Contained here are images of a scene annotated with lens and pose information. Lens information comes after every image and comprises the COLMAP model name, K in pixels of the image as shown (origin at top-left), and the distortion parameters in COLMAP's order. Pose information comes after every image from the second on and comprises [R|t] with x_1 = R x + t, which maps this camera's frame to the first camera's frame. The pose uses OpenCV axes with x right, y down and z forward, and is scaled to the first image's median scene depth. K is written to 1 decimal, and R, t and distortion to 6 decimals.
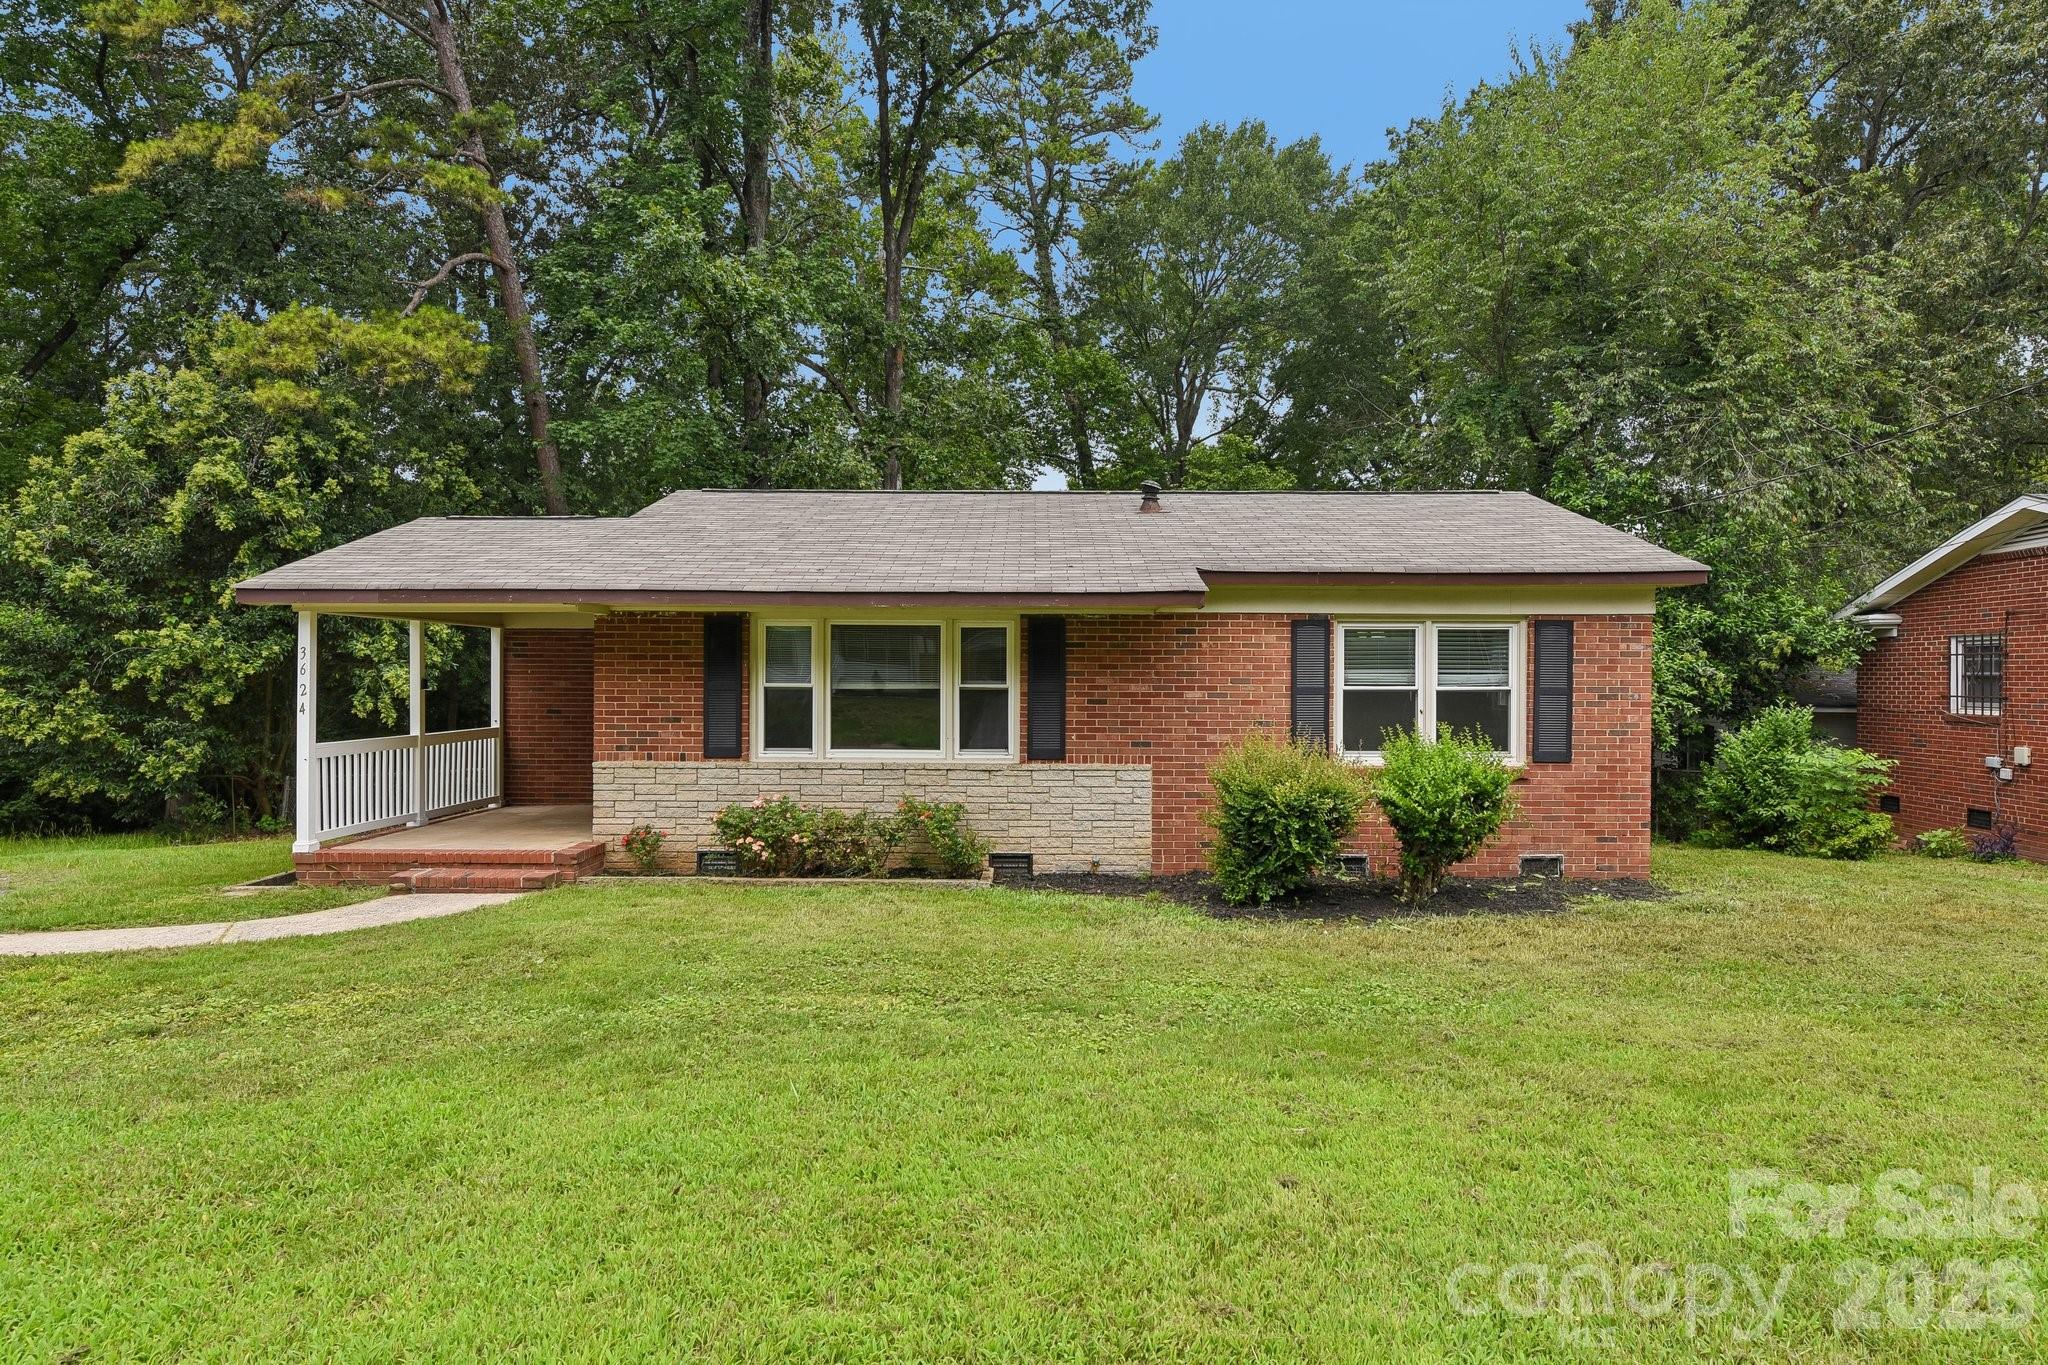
lens RADIAL K [[1148.2, 0, 1021.8], [0, 1148.2, 681.6], [0, 0, 1]] dist [-0.000680, -0.002081]
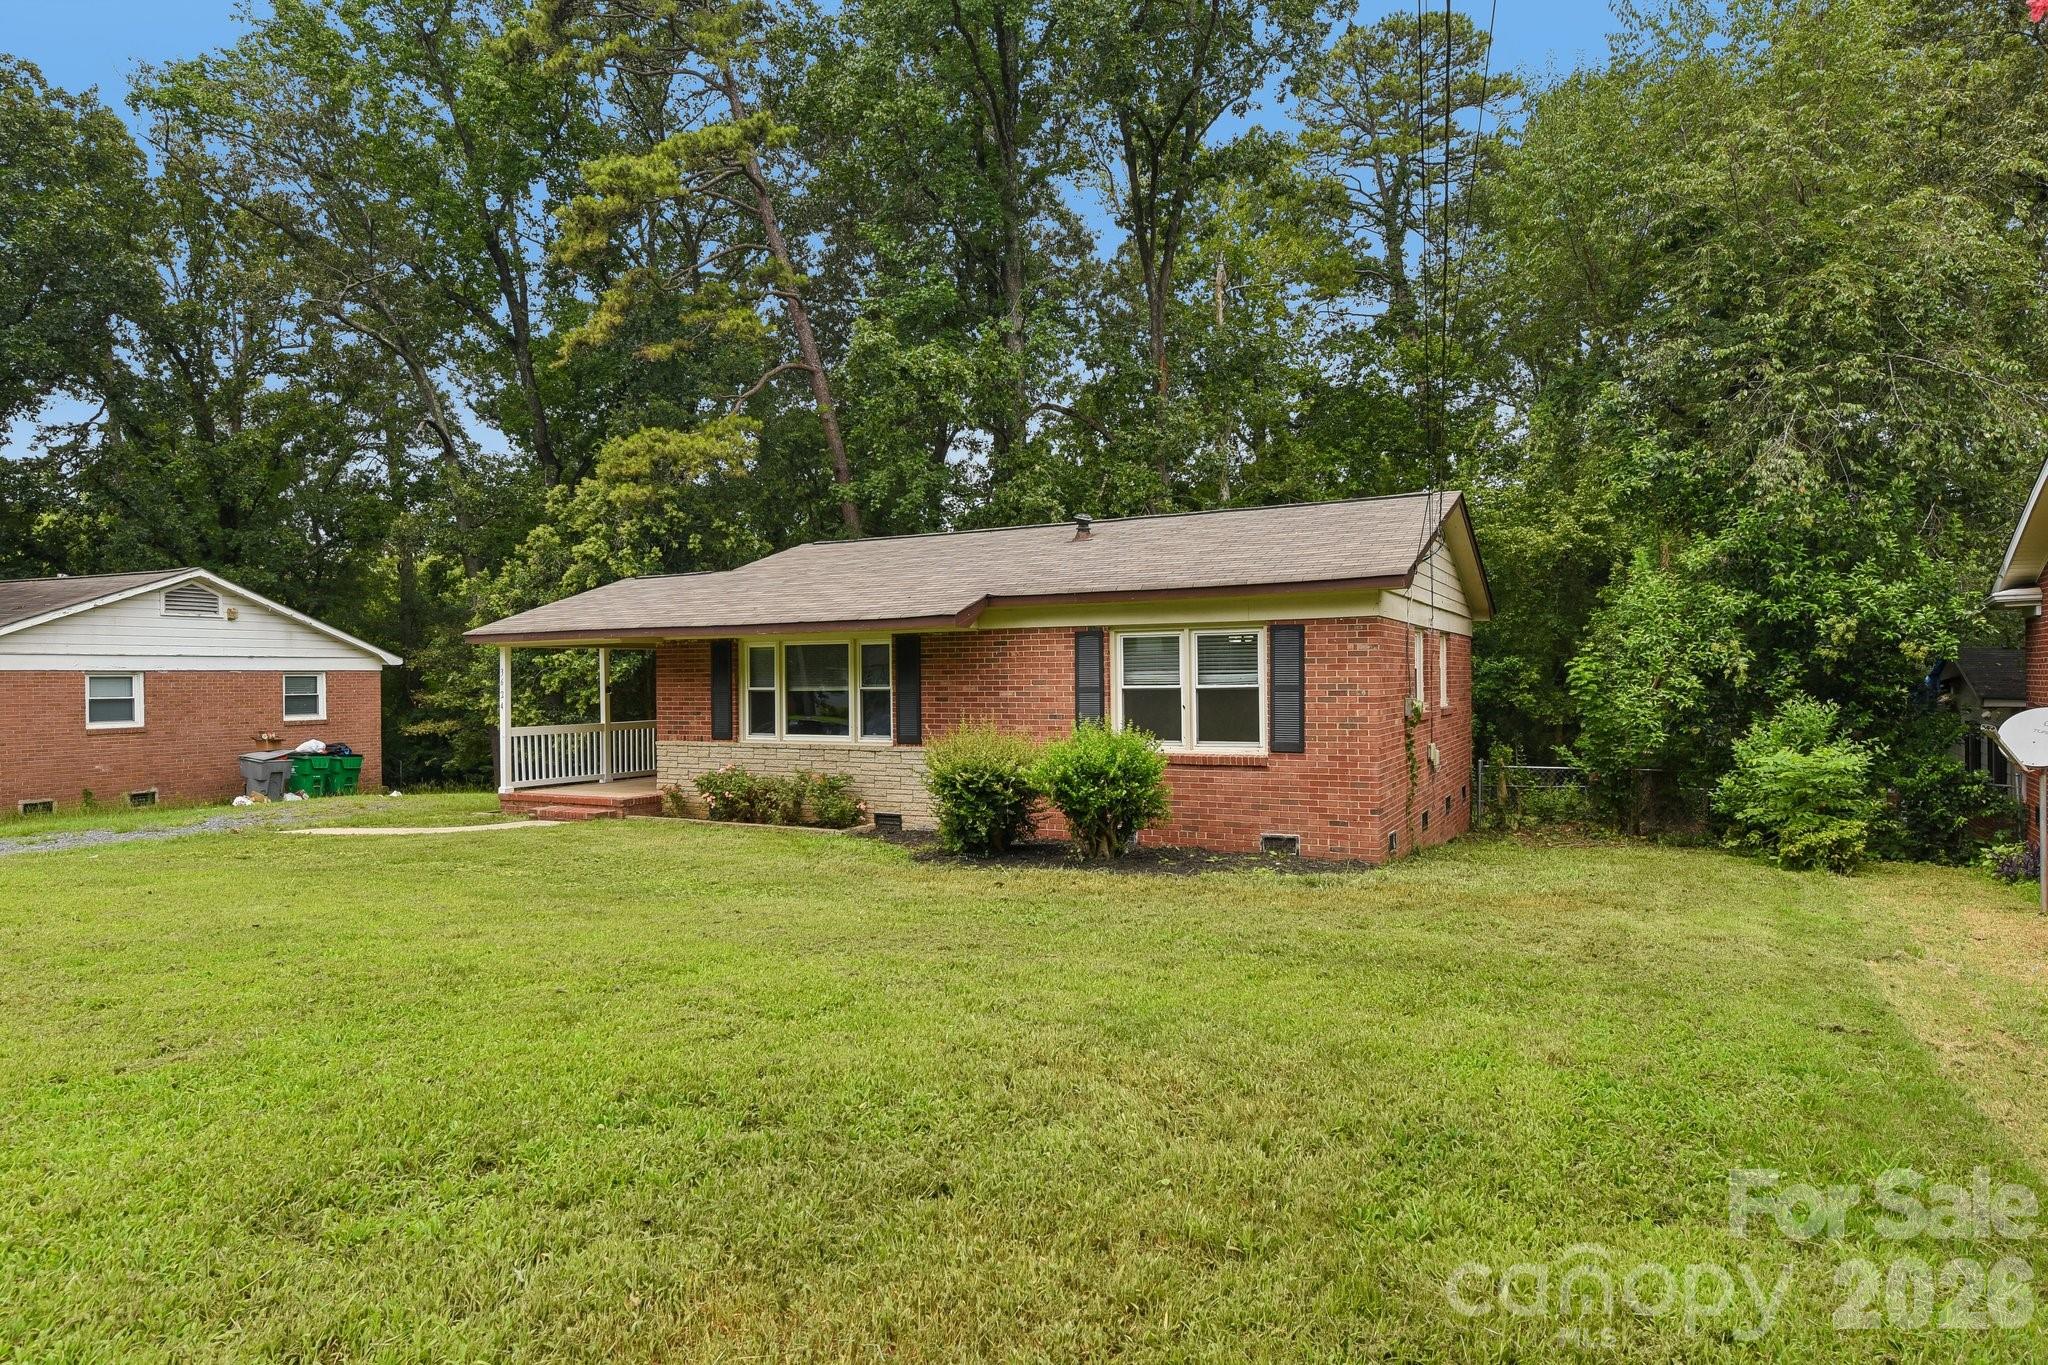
lens RADIAL K [[1148.2, 0, 1028.9], [0, 1148.2, 678.0], [0, 0, 1]] dist [-0.000680, -0.002081]
pose [[0.887628, -0.013140, -0.460373, 0.750280], [0.013032, 0.999909, -0.003413, -0.001076], [0.460377, -0.002970, 0.887719, -0.106865]]
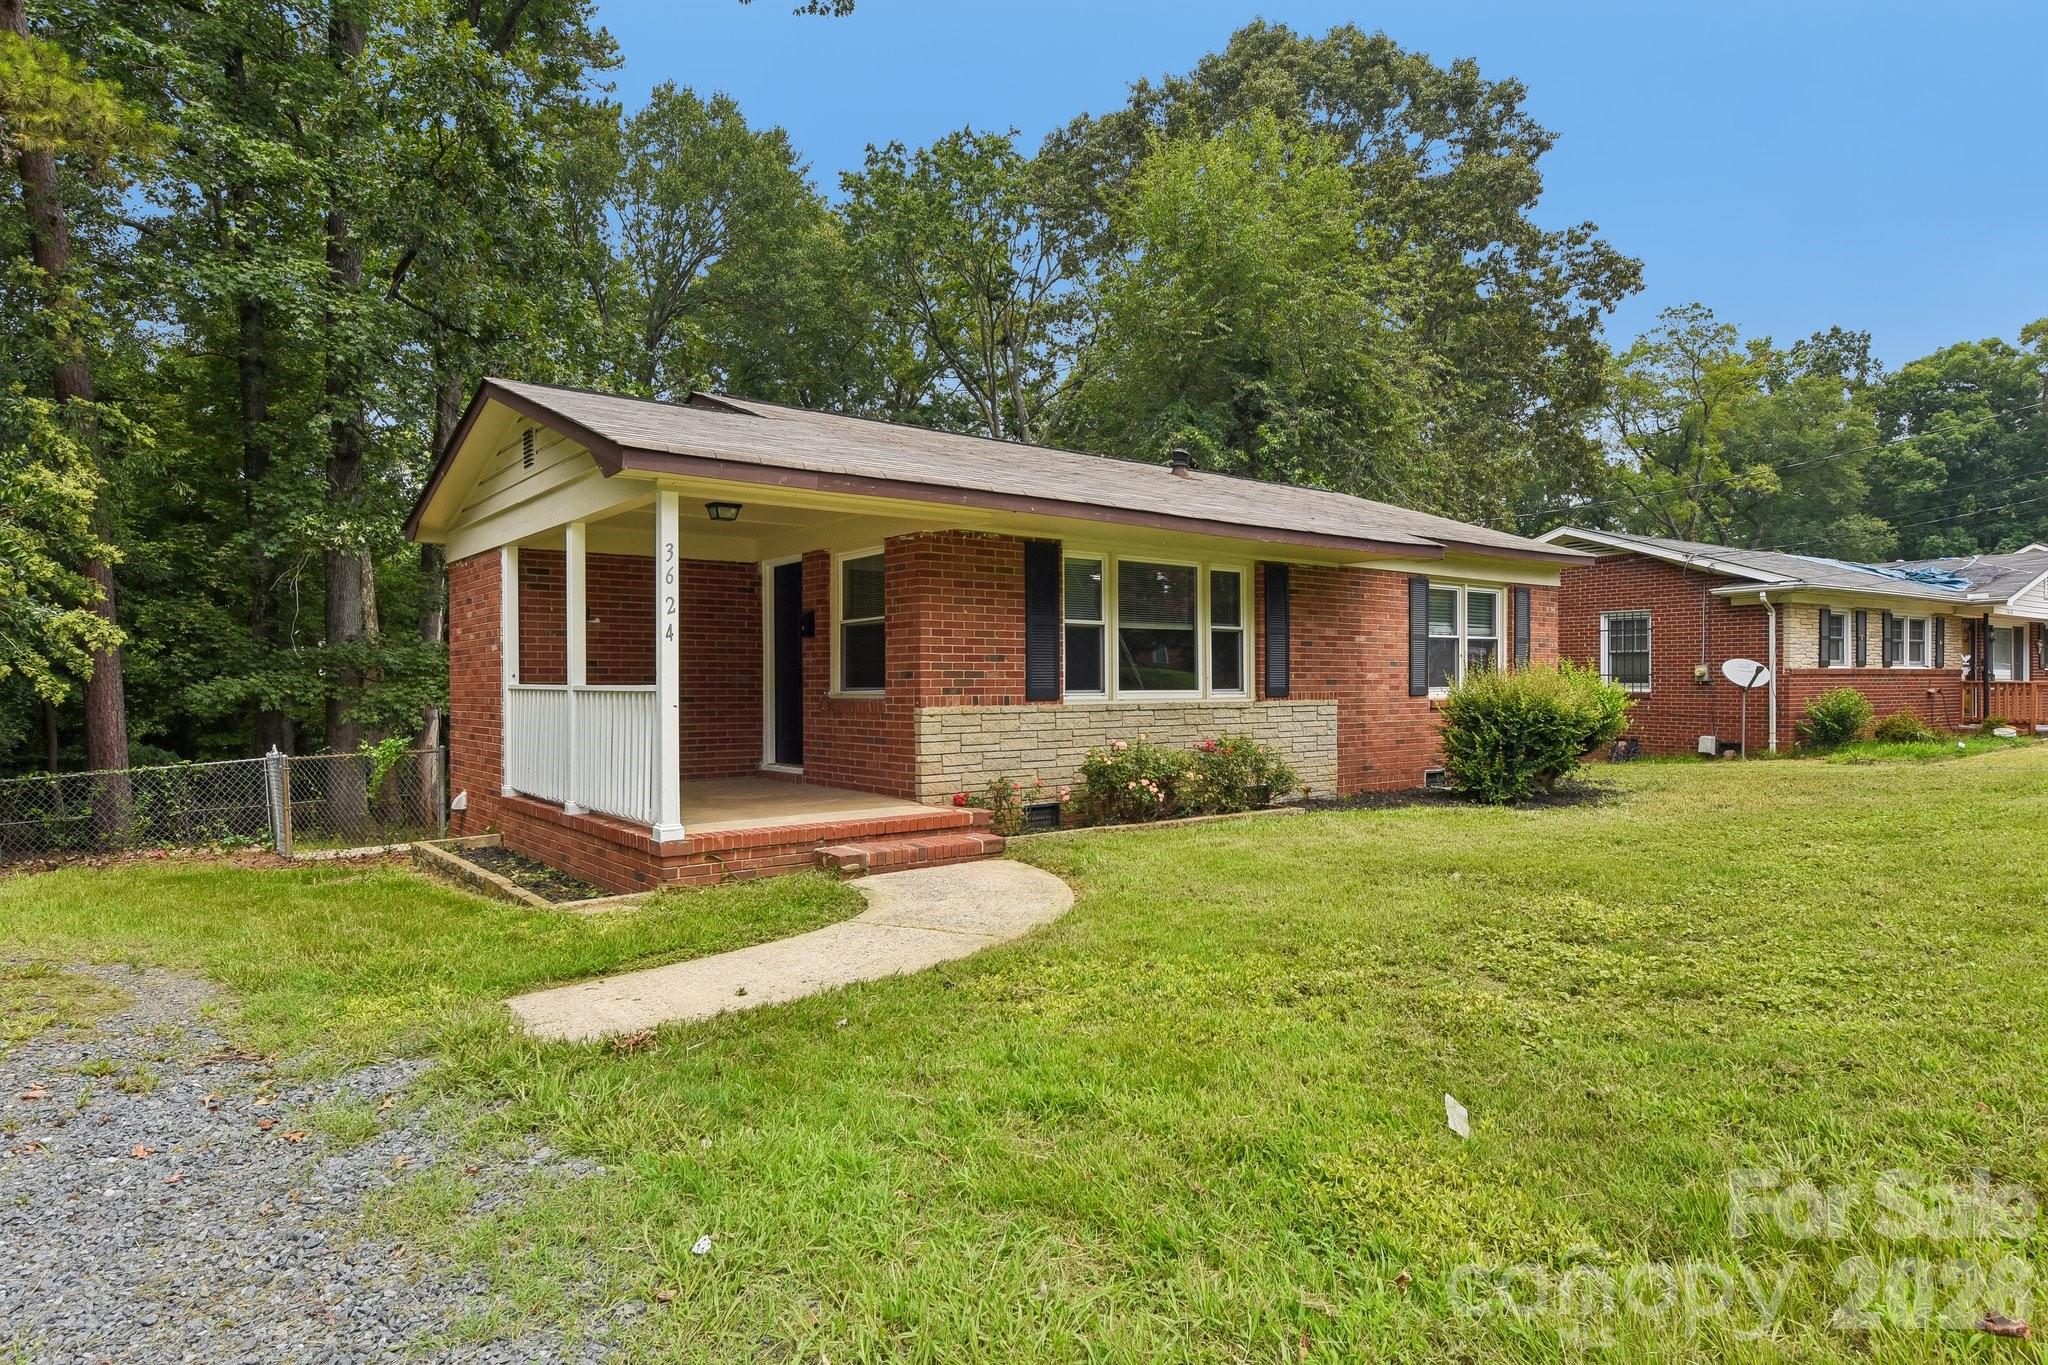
lens RADIAL K [[1148.2, 0, 1036.5], [0, 1148.2, 679.3], [0, 0, 1]] dist [-0.000680, -0.002081]
pose [[0.780155, -0.005896, 0.625558, -0.825784], [0.008821, 0.999960, -0.001577, 0.051014], [-0.625524, 0.006748, 0.780176, 0.301376]]
